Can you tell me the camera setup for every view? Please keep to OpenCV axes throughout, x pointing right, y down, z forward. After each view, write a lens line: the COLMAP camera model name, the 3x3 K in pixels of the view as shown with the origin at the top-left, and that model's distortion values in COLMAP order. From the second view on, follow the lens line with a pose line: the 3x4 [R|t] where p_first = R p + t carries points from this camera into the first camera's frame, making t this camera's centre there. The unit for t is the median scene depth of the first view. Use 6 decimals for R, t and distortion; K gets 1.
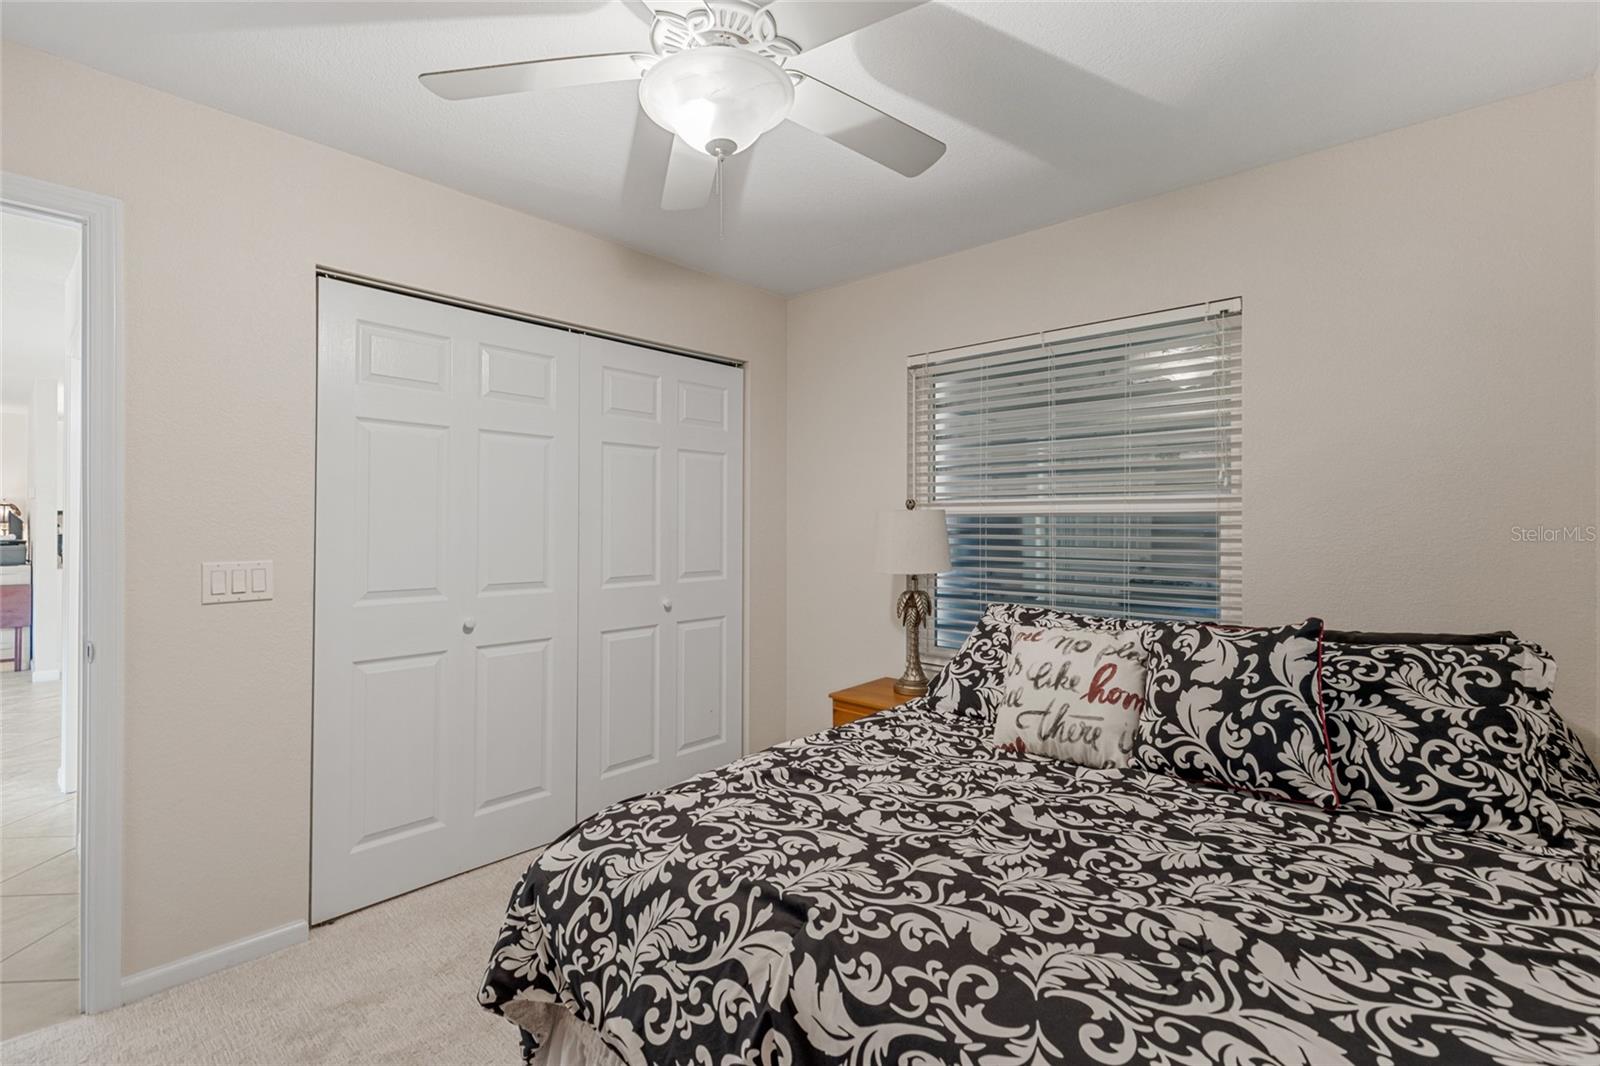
lens RADIAL K [[717.8, 0, 796.8], [0, 717.8, 533.0], [0, 0, 1]] dist [0.004578, -0.000802]
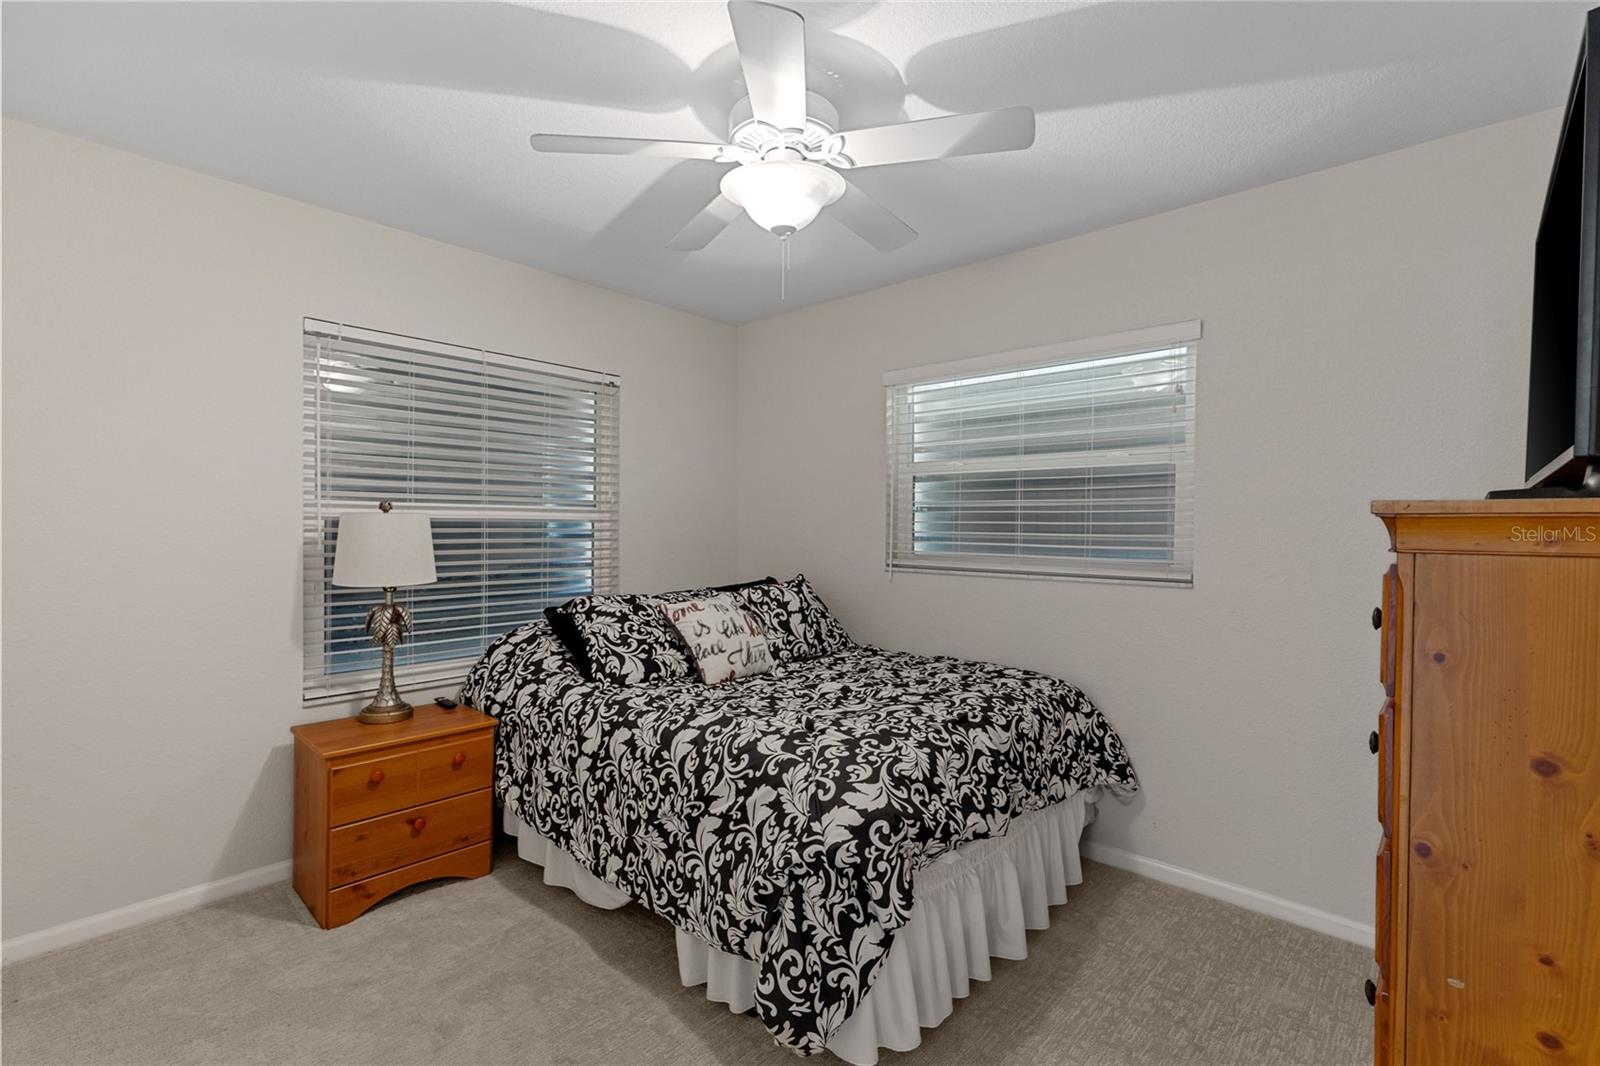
lens RADIAL K [[717.8, 0, 796.8], [0, 717.8, 533.0], [0, 0, 1]] dist [0.004578, -0.000802]
pose [[0.012100, -0.011957, 0.999855, -1.696876], [0.006718, 0.999907, 0.011876, -0.033995], [-0.999904, 0.006573, 0.012179, 1.188744]]
